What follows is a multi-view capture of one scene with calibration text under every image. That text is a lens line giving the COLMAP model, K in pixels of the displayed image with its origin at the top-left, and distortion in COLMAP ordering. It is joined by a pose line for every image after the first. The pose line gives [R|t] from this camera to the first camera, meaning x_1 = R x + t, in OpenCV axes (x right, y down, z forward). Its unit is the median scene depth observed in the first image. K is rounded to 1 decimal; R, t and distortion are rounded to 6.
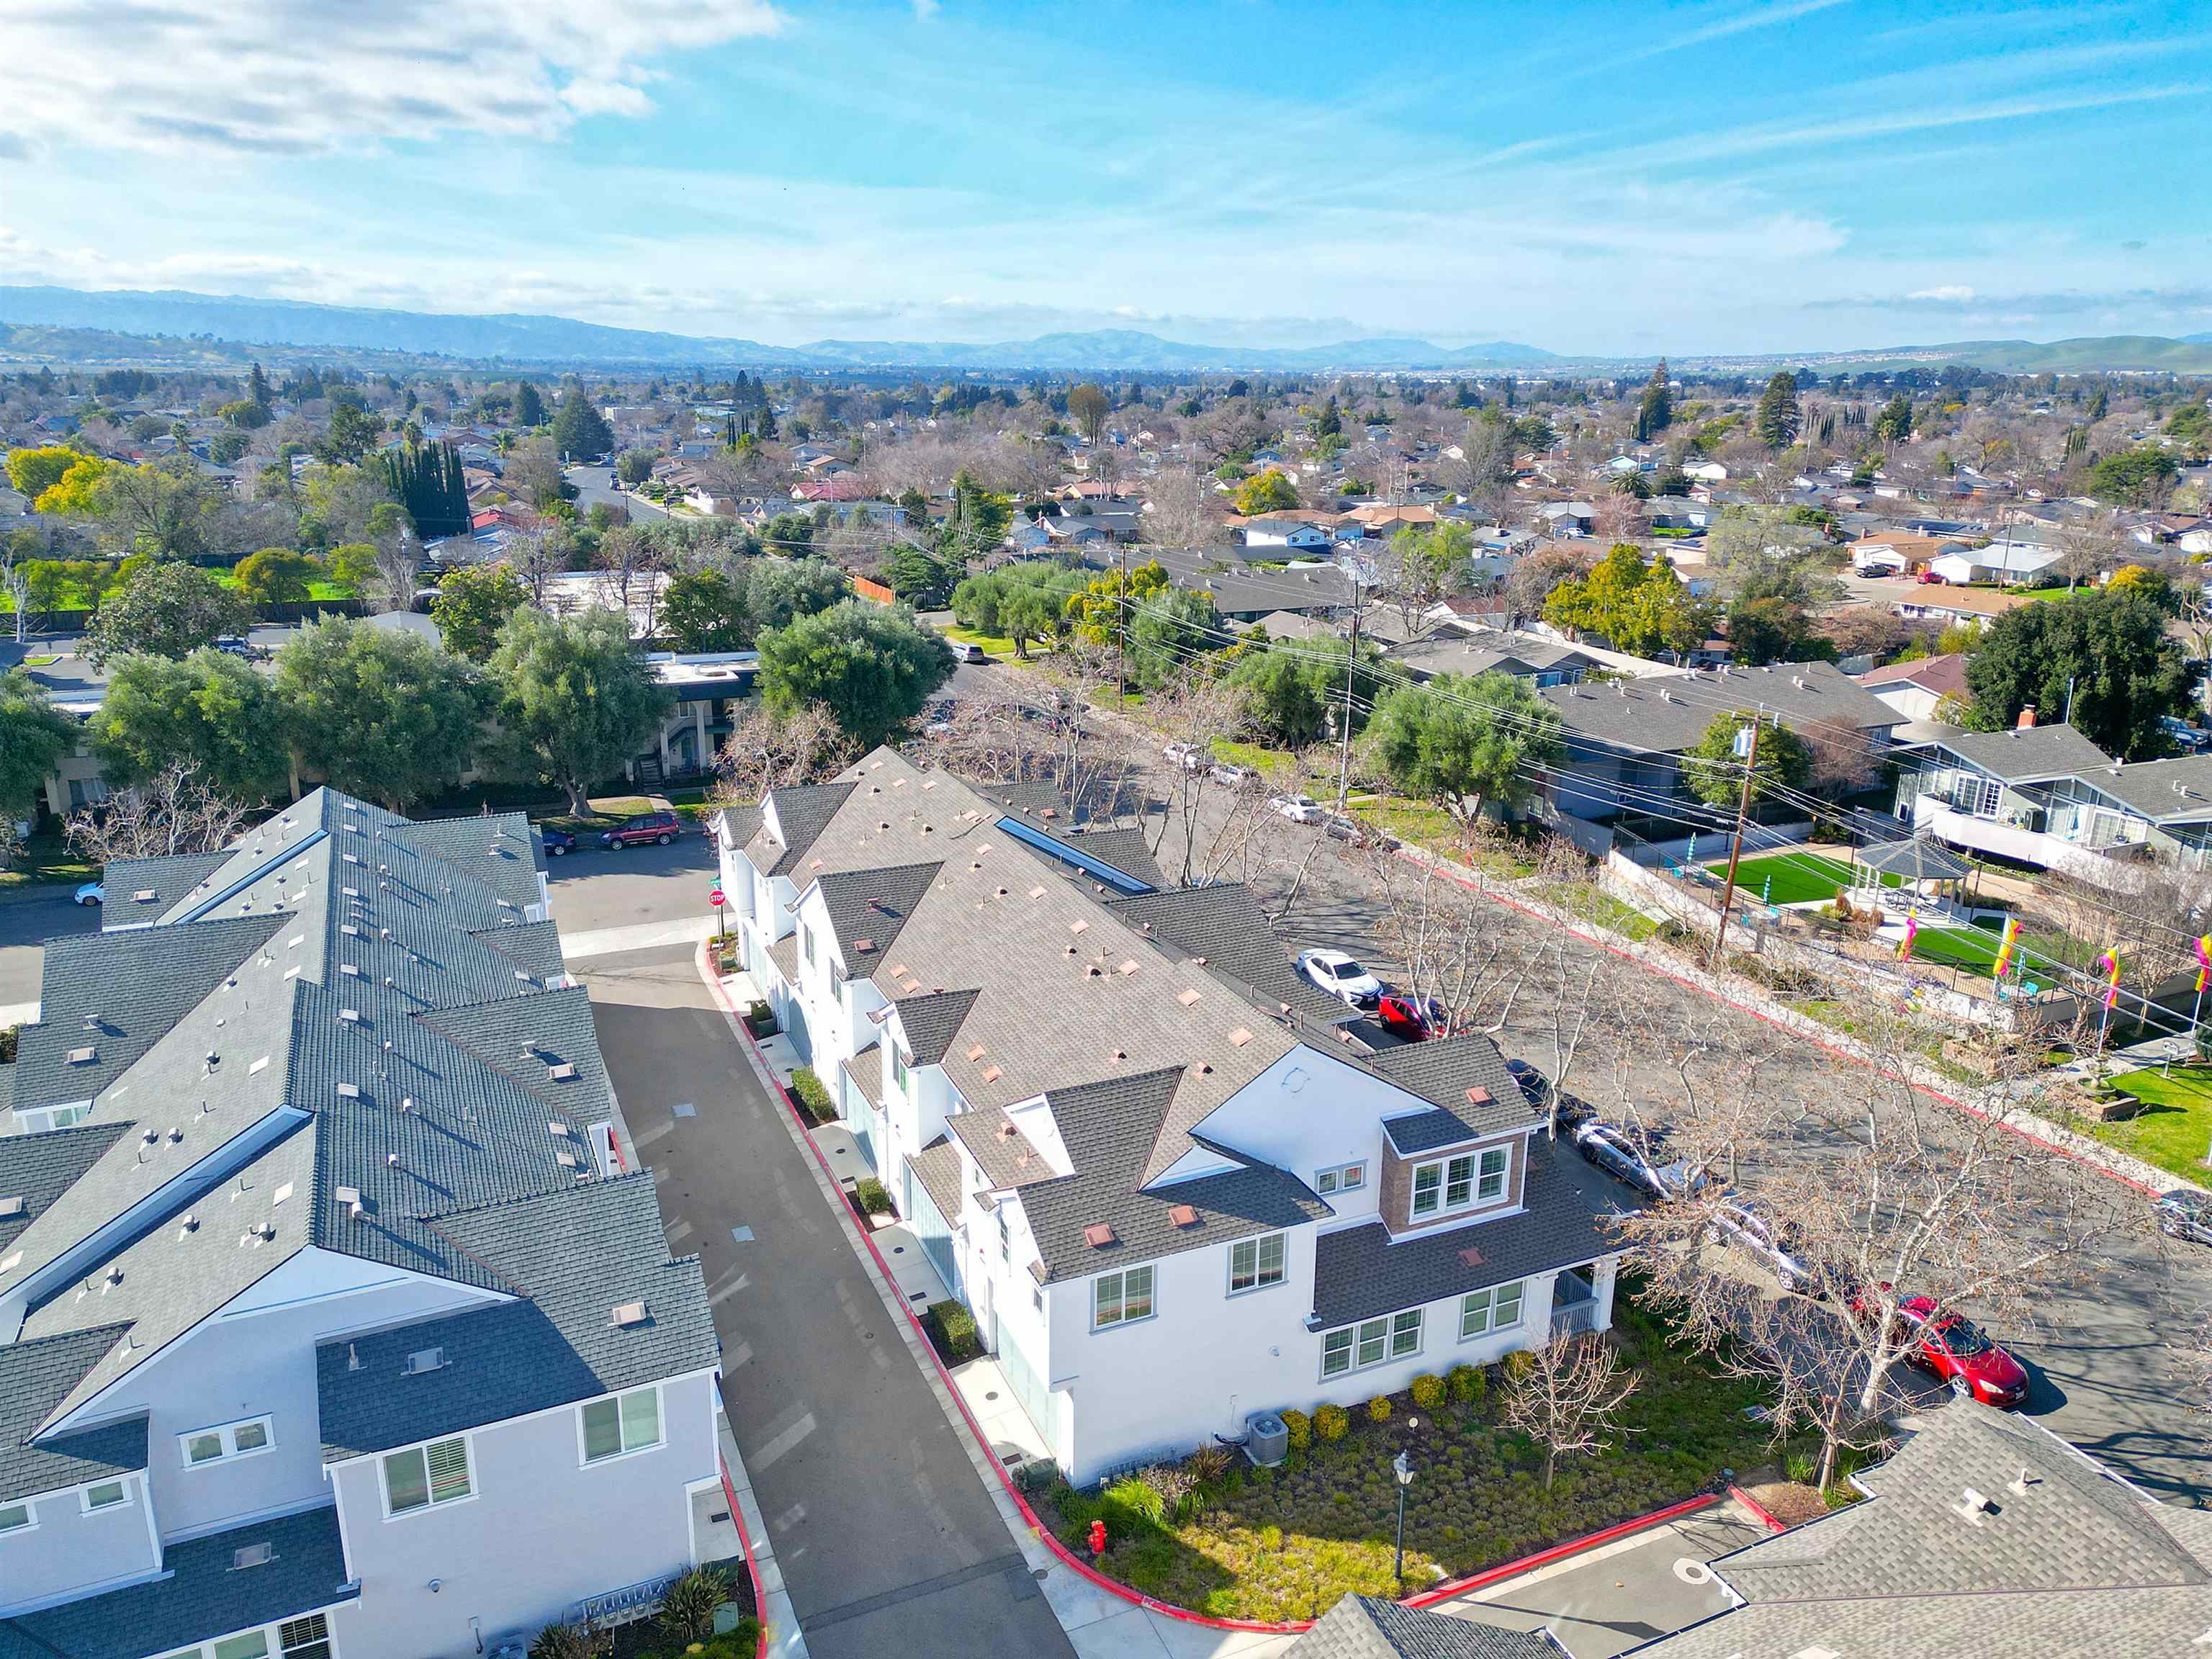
lens RADIAL K [[1545.9, 0, 1101.6], [0, 1545.9, 825.9], [0, 0, 1]] dist [0.082357, -0.079311]
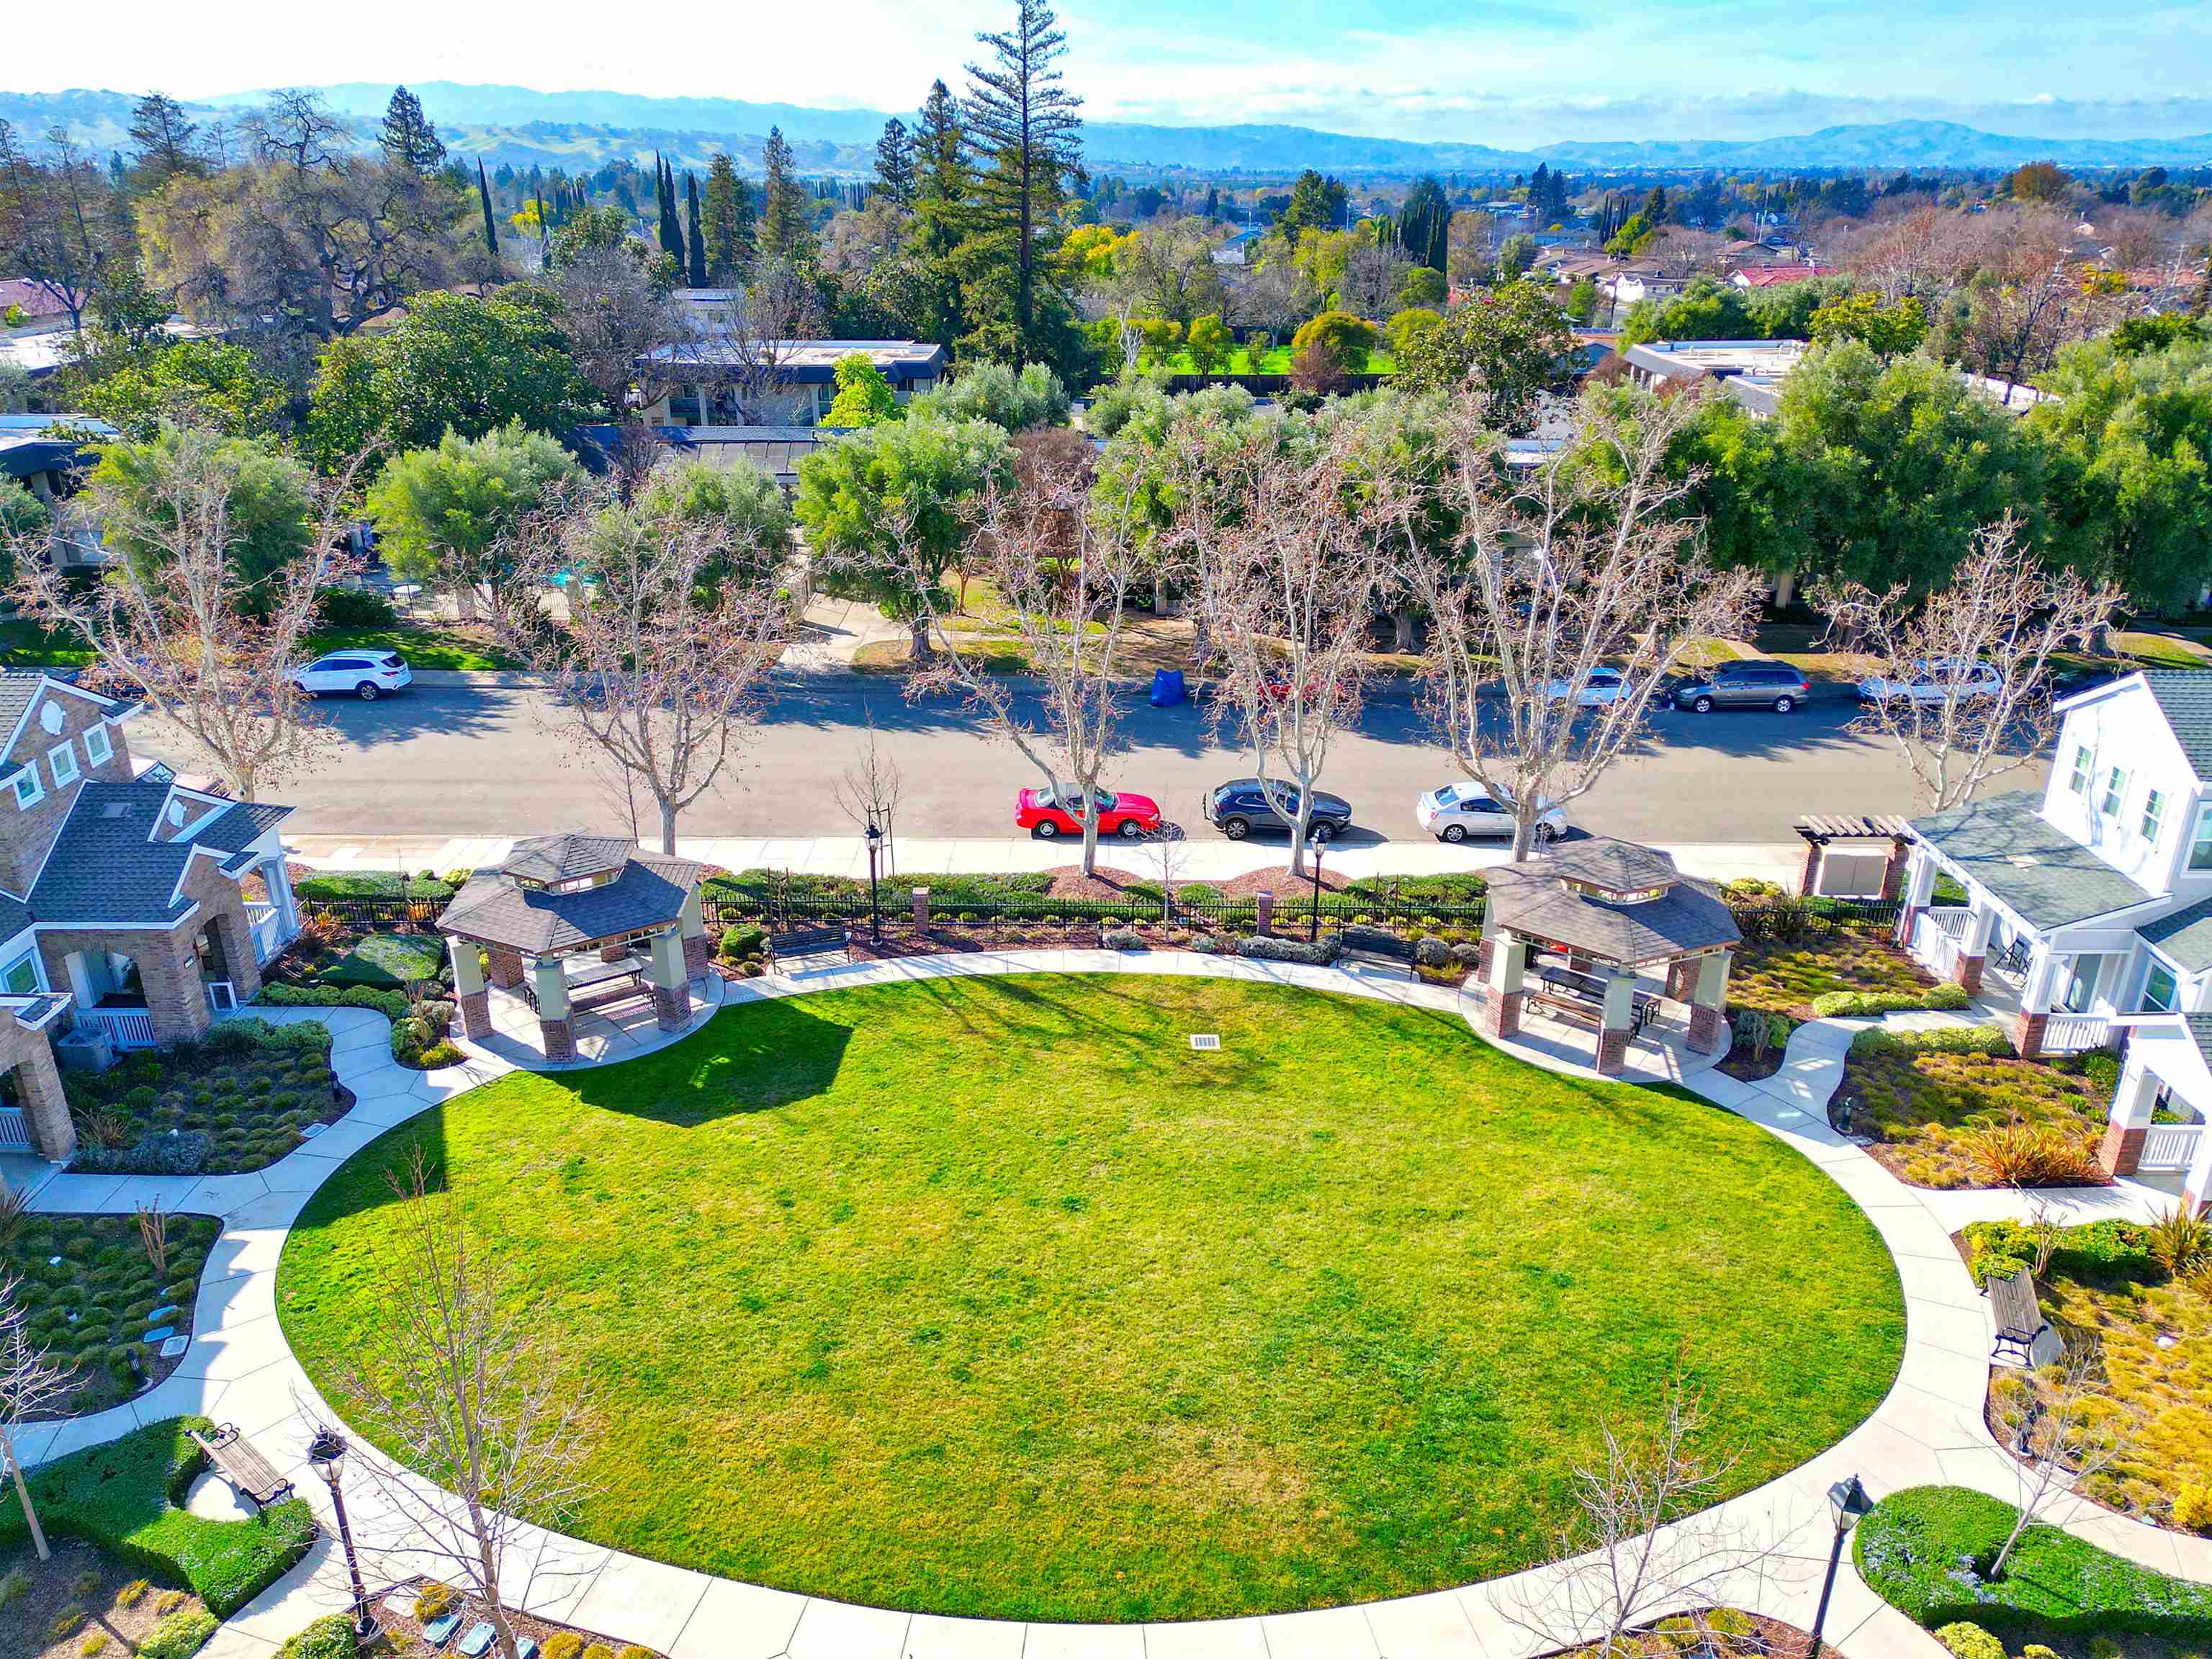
lens RADIAL K [[1571.6, 0, 1102.2], [0, 1571.6, 821.7], [0, 0, 1]] dist [0.103019, -0.111593]
pose [[0.911496, 0.147795, -0.383838, -1.019735], [-0.109348, 0.986702, 0.120258, 0.067097], [0.396507, -0.067643, 0.915536, 0.362437]]
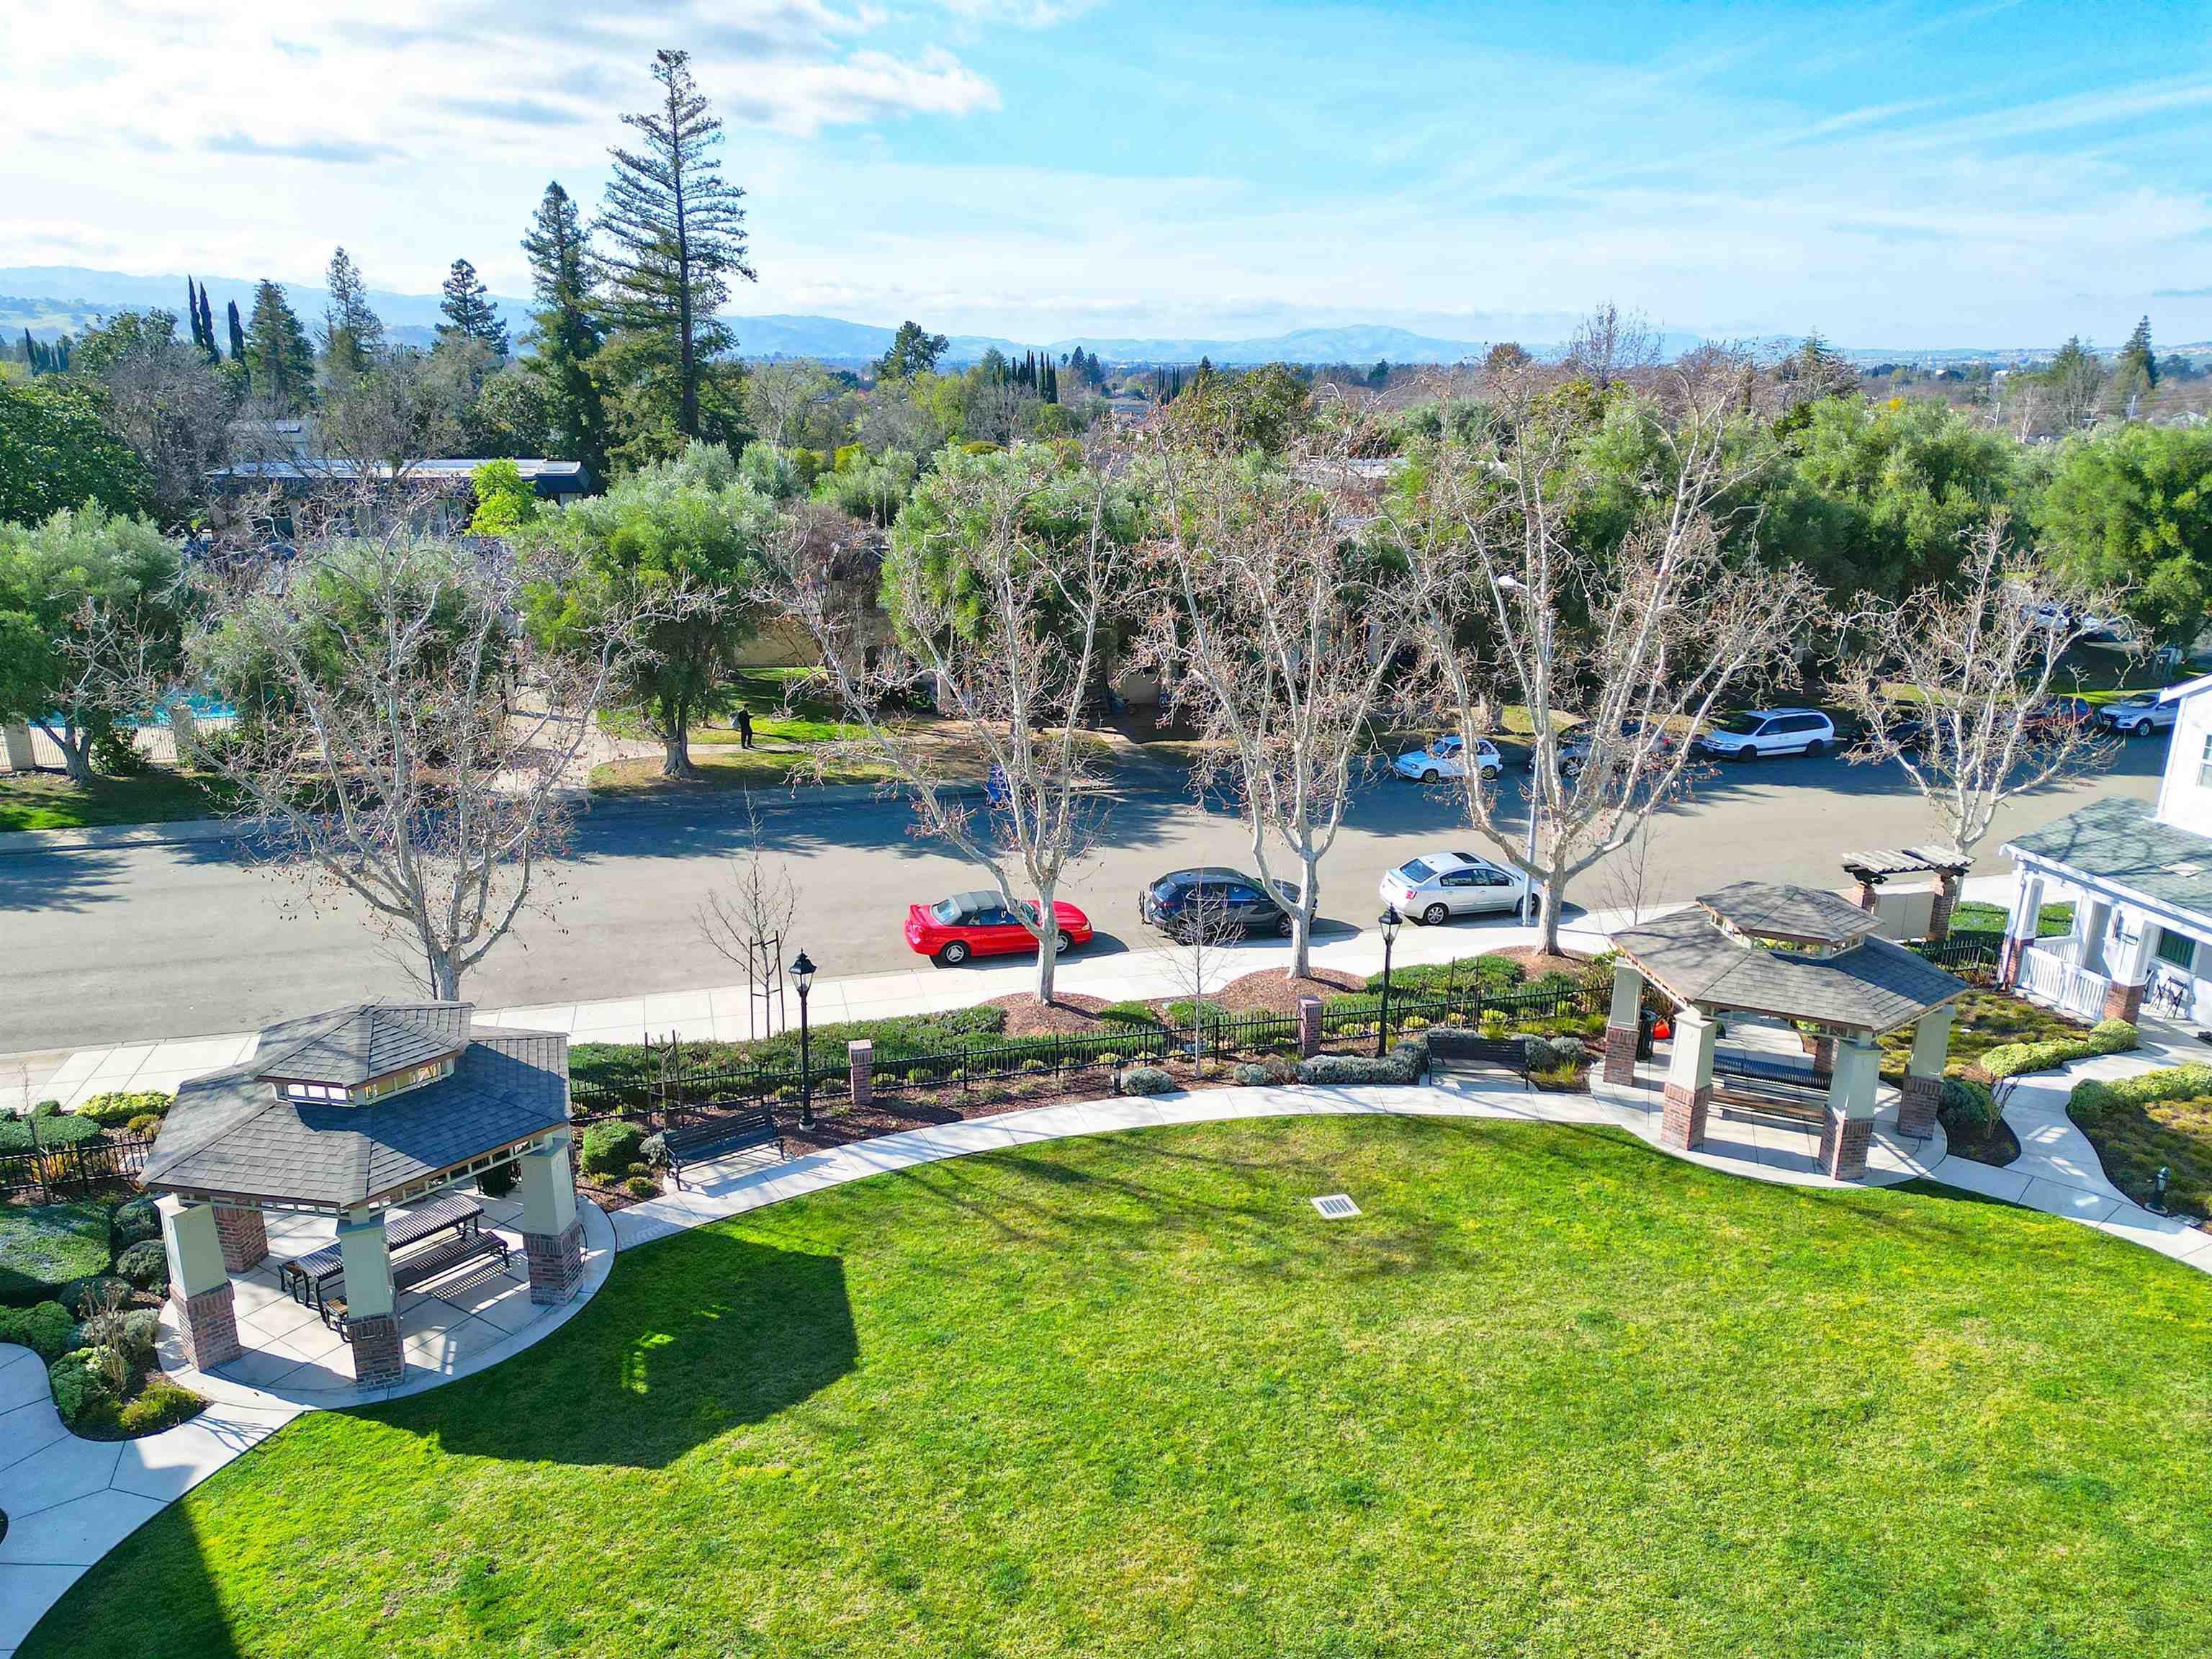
lens RADIAL K [[1545.9, 0, 1101.6], [0, 1545.9, 825.9], [0, 0, 1]] dist [0.082357, -0.079311]
pose [[0.988948, 0.041685, -0.142279, -1.302795], [-0.041513, 0.999129, 0.004175, 0.138087], [0.142330, 0.001777, 0.989818, 0.553923]]
